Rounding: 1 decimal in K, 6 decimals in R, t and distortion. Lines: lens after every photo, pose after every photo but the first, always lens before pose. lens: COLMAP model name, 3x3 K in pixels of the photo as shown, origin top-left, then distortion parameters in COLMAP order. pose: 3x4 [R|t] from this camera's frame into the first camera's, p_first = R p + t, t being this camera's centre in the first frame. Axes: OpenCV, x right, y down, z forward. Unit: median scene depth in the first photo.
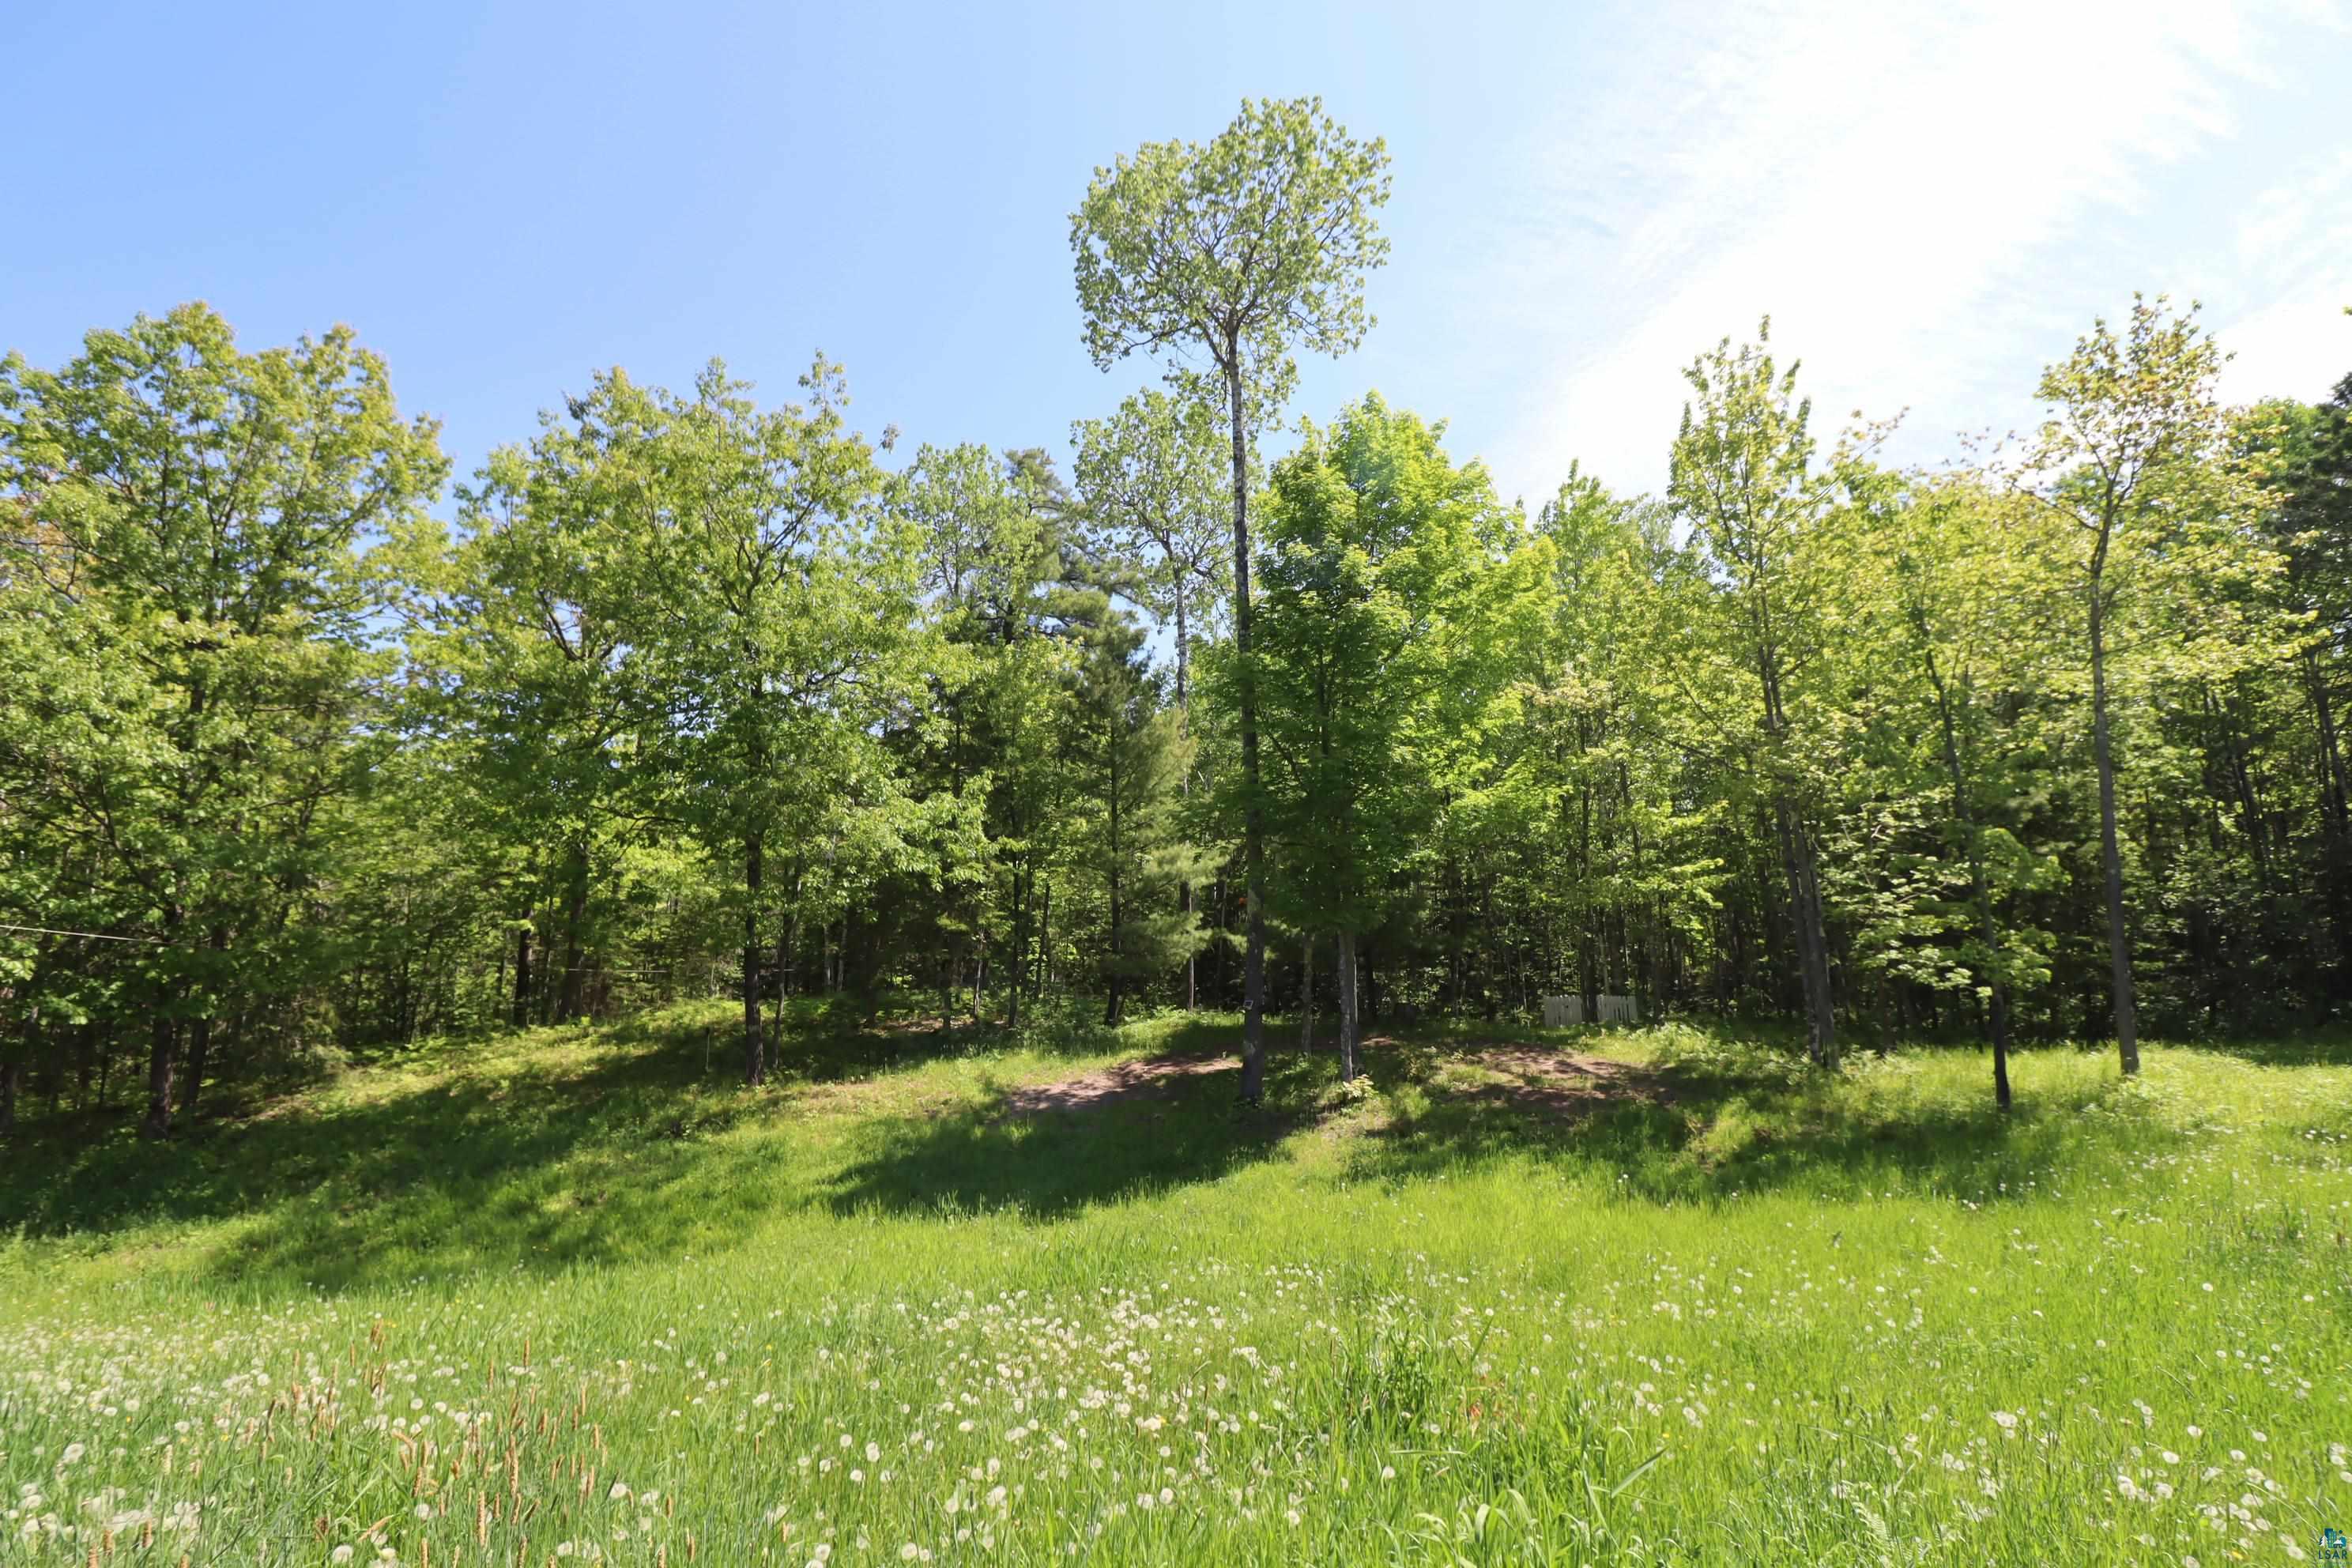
lens RADIAL K [[1102.5, 0, 1217.9], [0, 1102.5, 782.6], [0, 0, 1]] dist [0.000525, -0.013098]
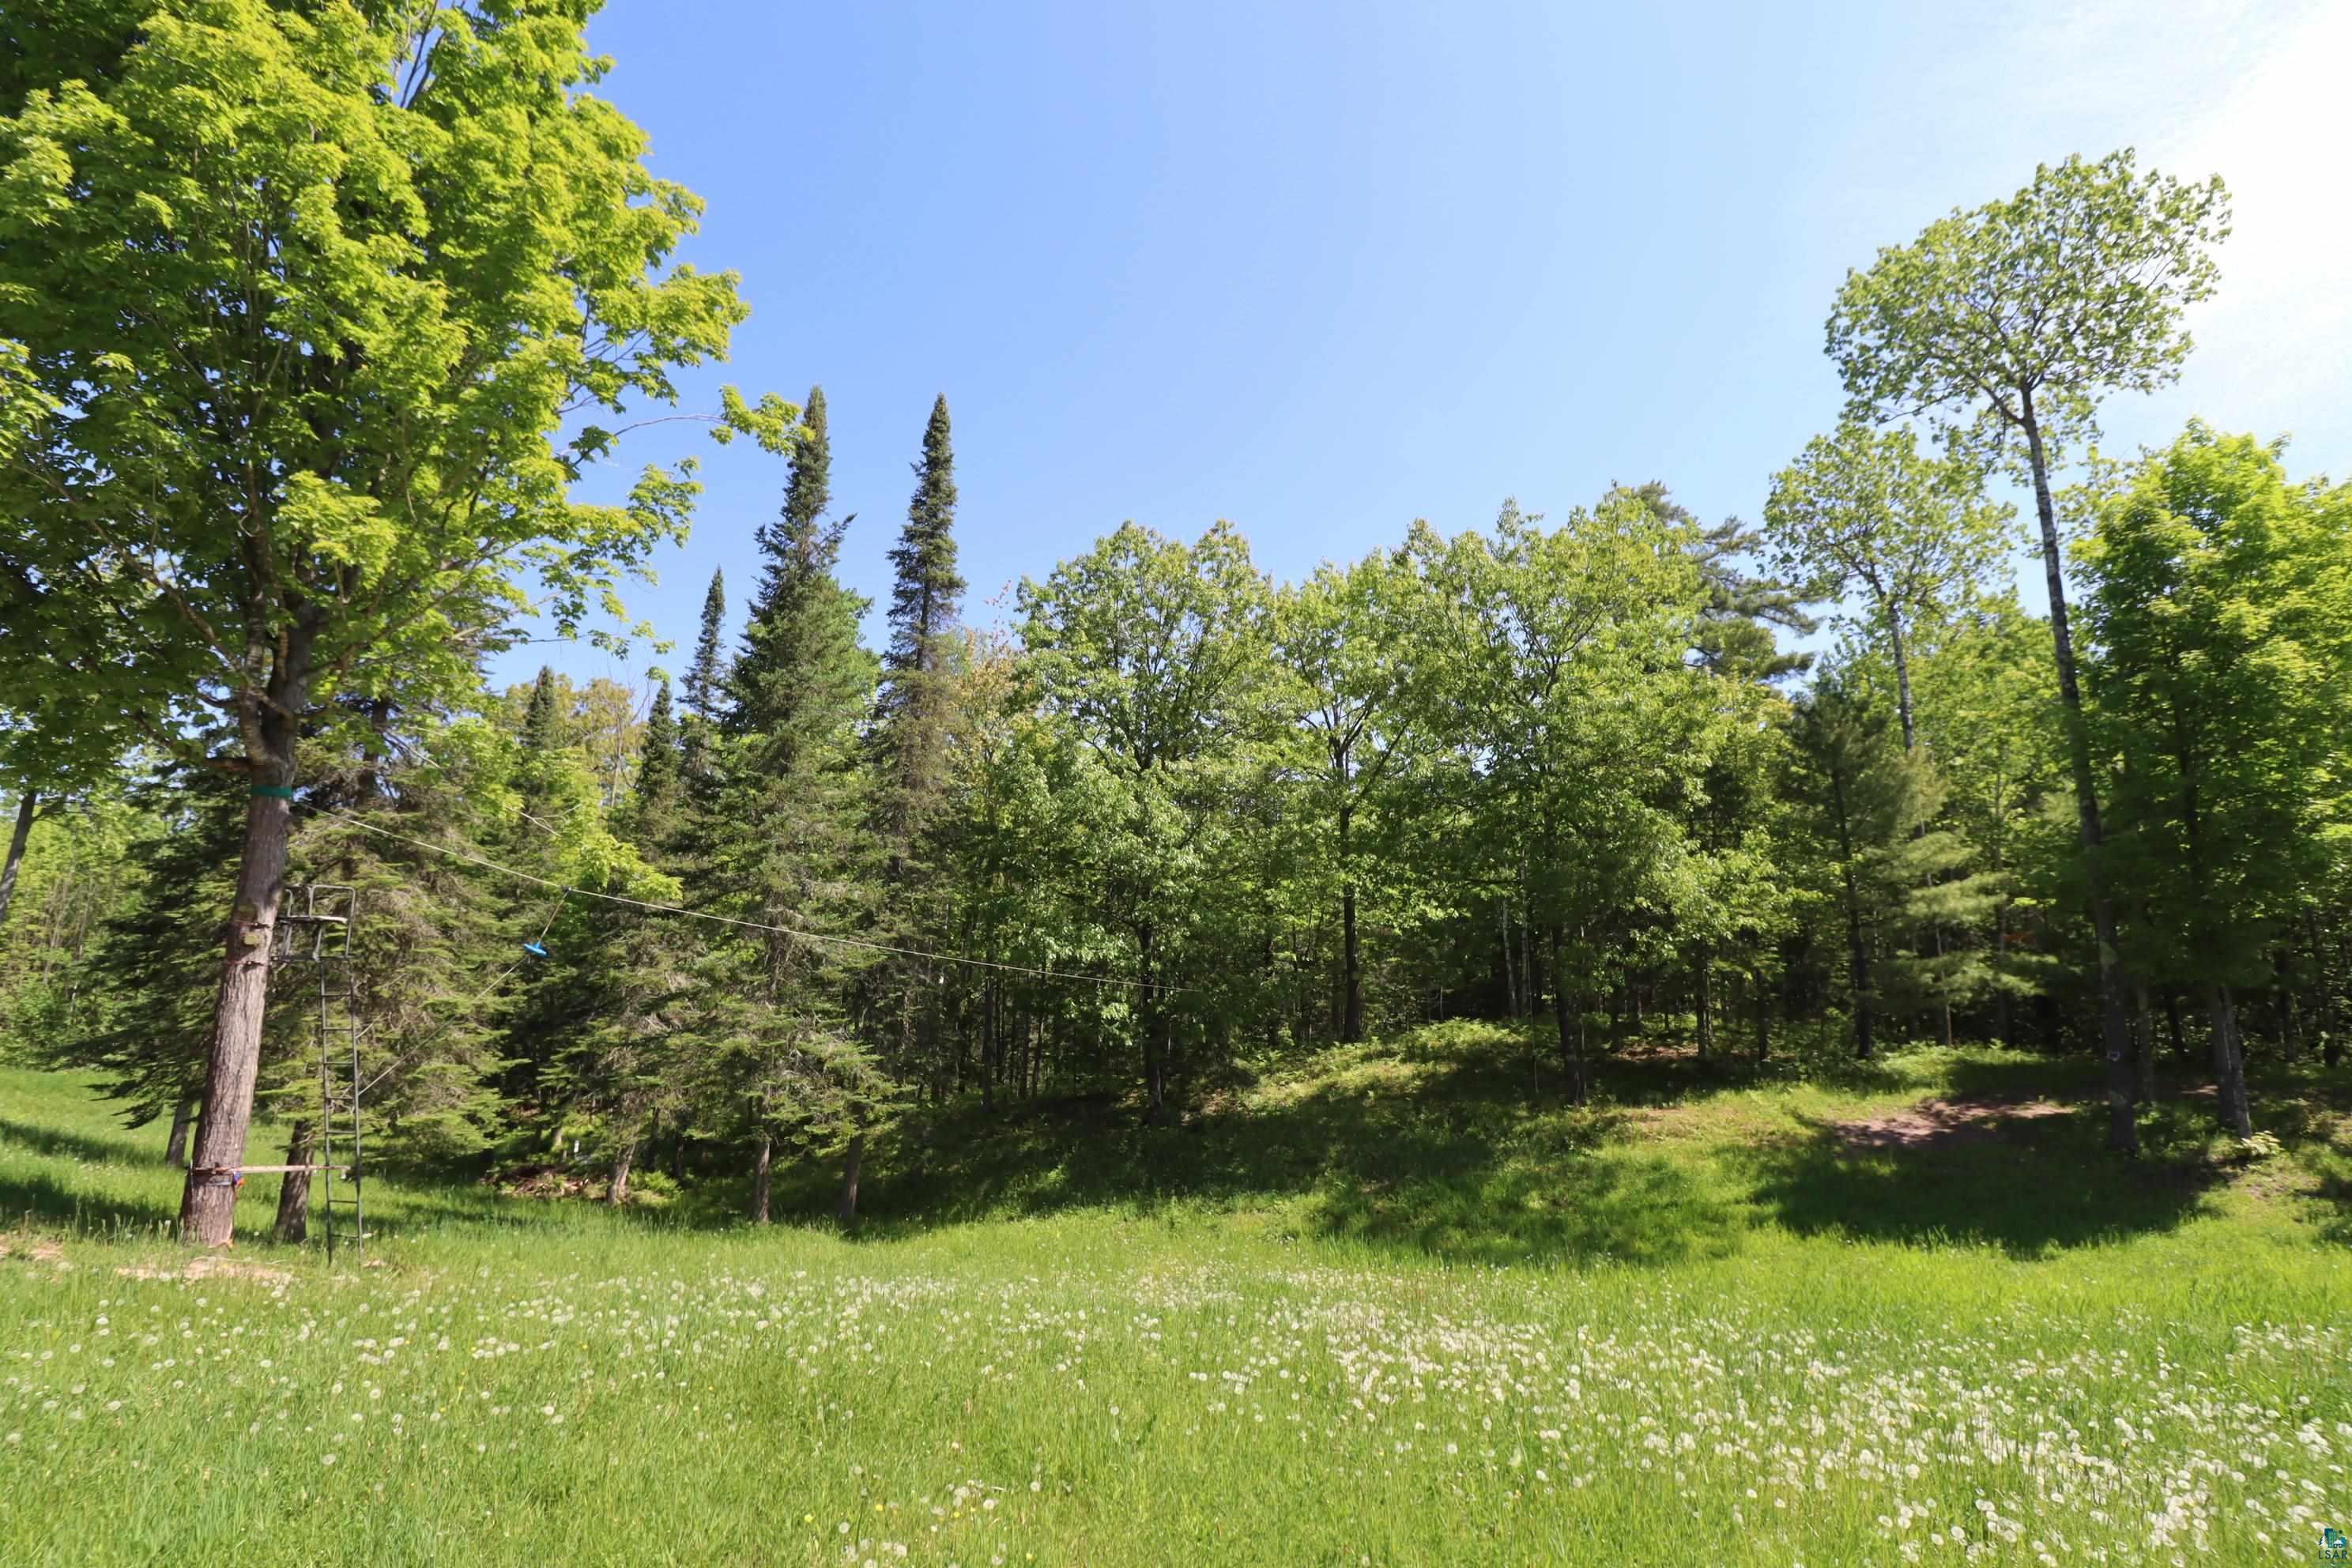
lens RADIAL K [[1102.5, 0, 1249.0], [0, 1102.5, 784.6], [0, 0, 1]] dist [0.000525, -0.013098]
pose [[0.911104, -0.061801, -0.407518, -0.307495], [0.061731, 0.998004, -0.013335, -0.093236], [0.407529, -0.013007, 0.913100, -0.269171]]
